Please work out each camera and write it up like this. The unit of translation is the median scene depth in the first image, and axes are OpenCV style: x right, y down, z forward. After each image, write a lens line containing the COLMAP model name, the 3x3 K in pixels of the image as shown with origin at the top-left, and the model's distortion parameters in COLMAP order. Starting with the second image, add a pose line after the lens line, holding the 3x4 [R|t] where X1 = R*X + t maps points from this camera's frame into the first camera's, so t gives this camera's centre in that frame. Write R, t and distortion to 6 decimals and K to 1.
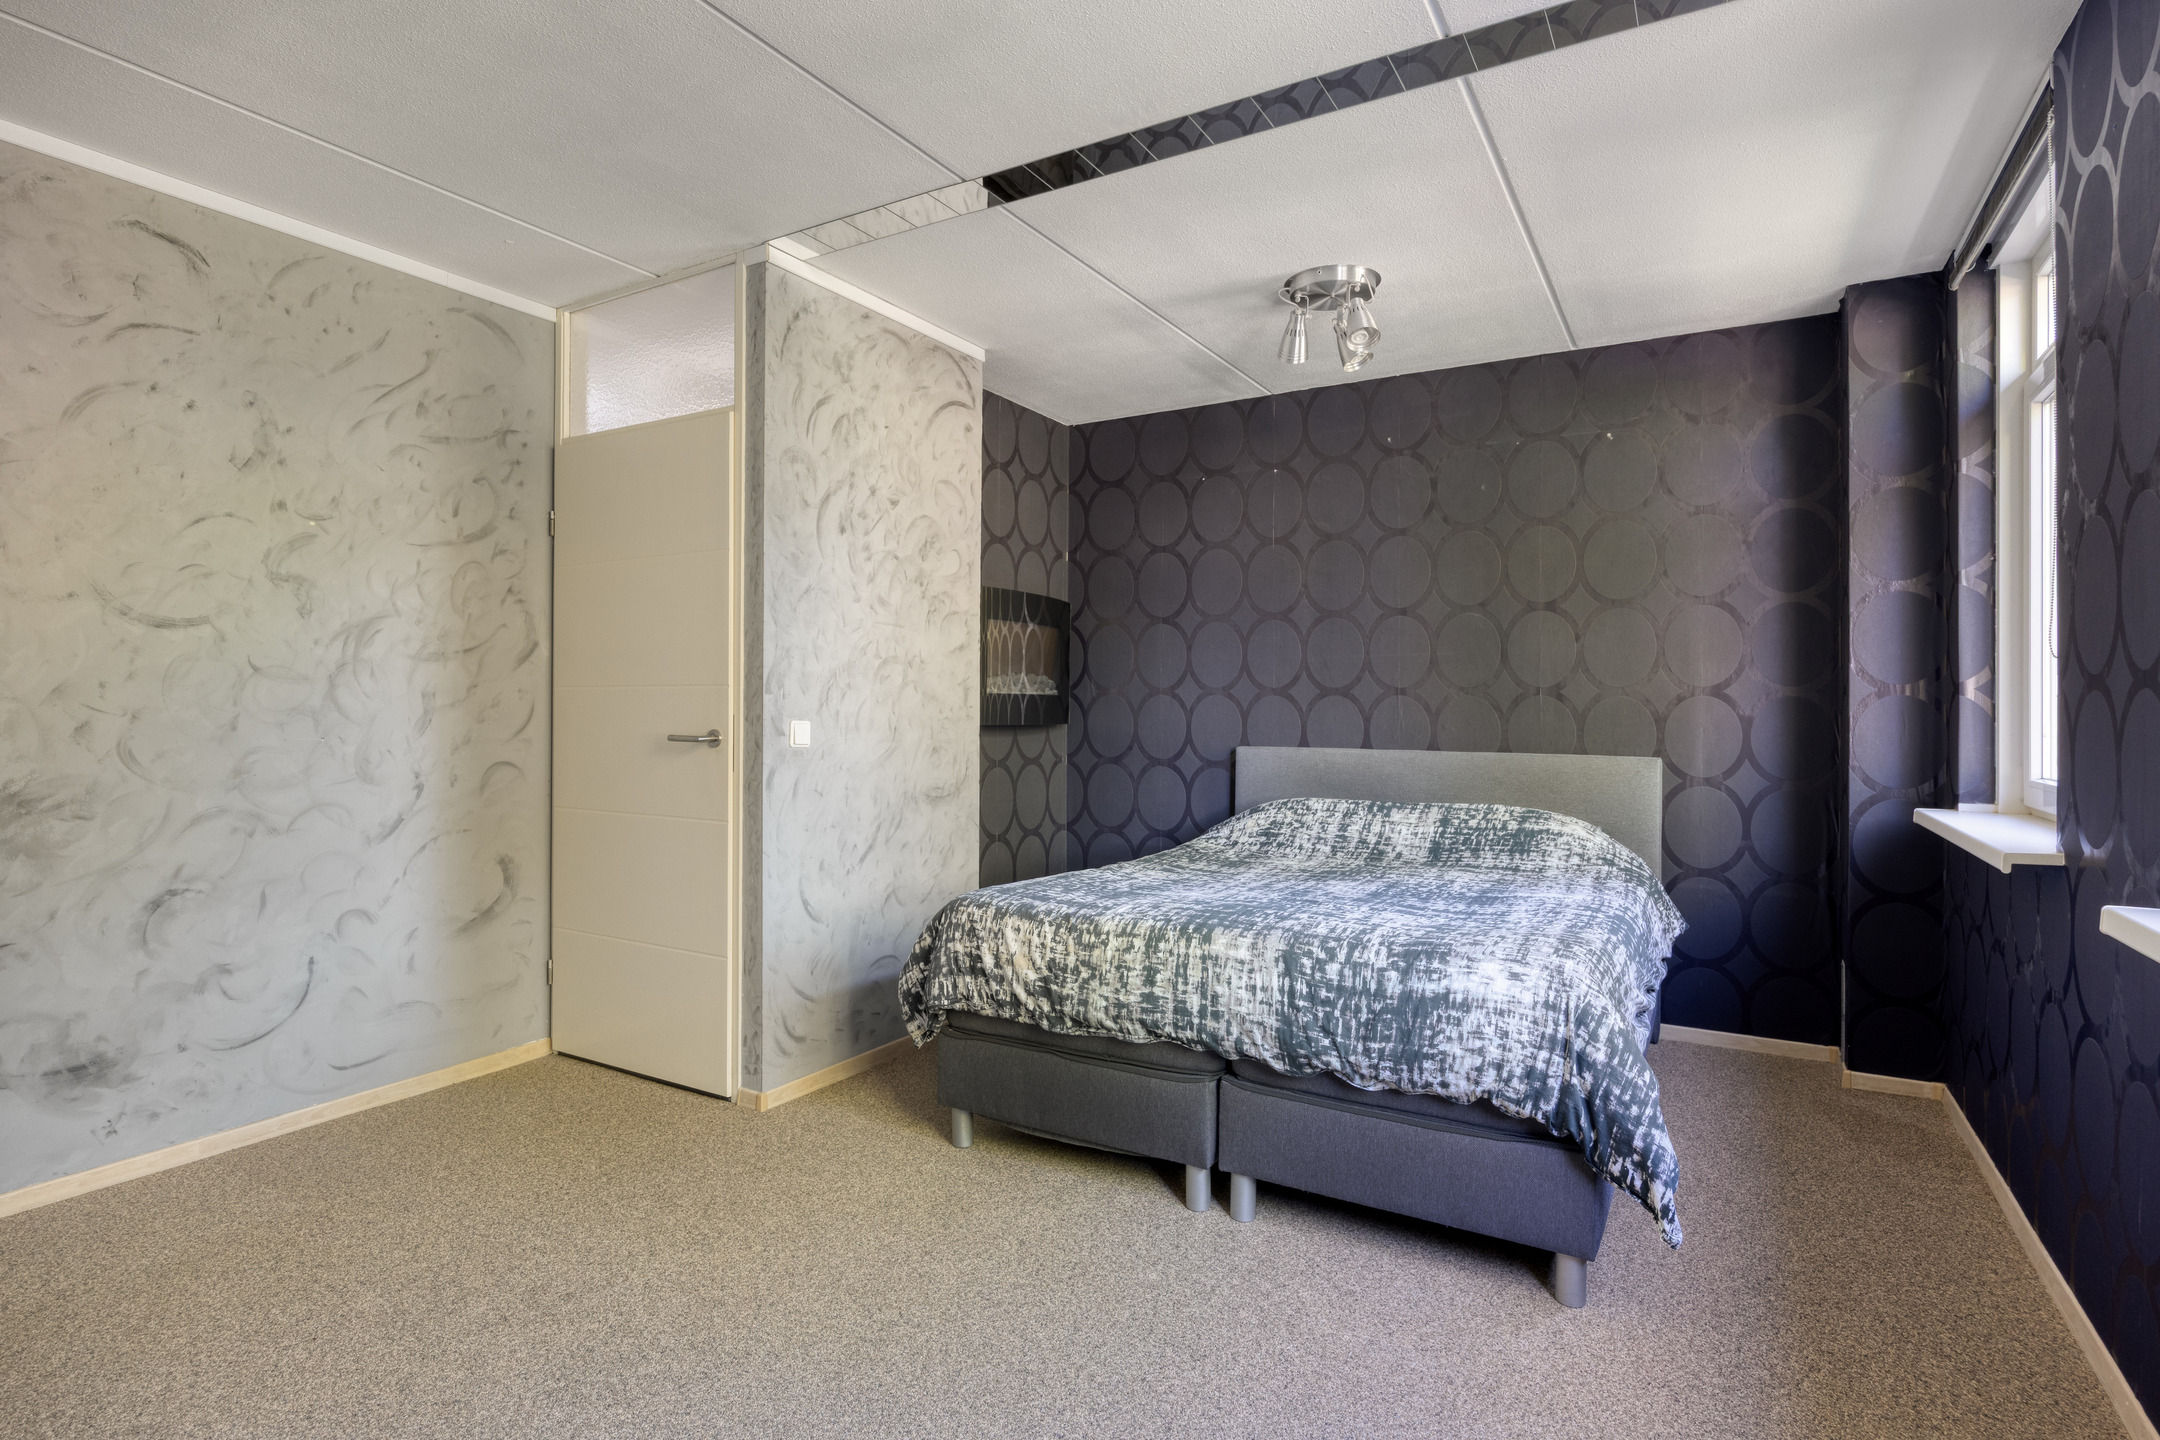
lens RADIAL K [[1081.2, 0, 1081.4], [0, 1081.2, 711.0], [0, 0, 1]] dist [0.000469, -0.000279]
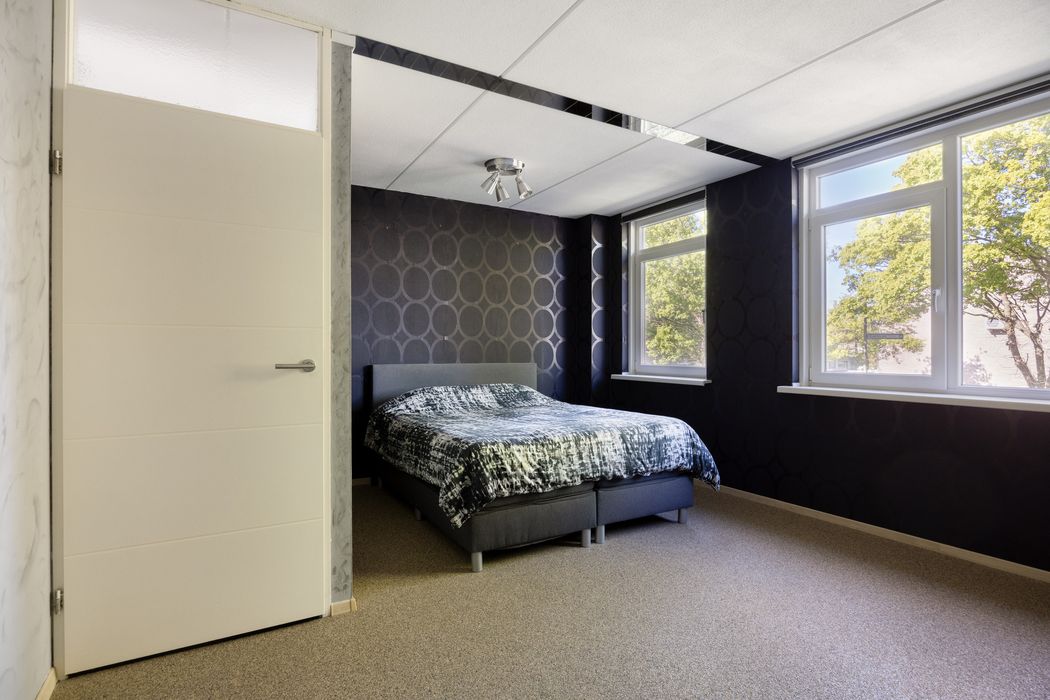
lens RADIAL K [[525.6, 0, 525.8], [0, 525.6, 348.2], [0, 0, 1]] dist [0.000469, -0.000279]
pose [[0.490199, -0.004438, 0.871599, -1.001597], [0.003350, 0.999989, 0.003207, 0.001790], [-0.871604, 0.001348, 0.490208, 0.526579]]
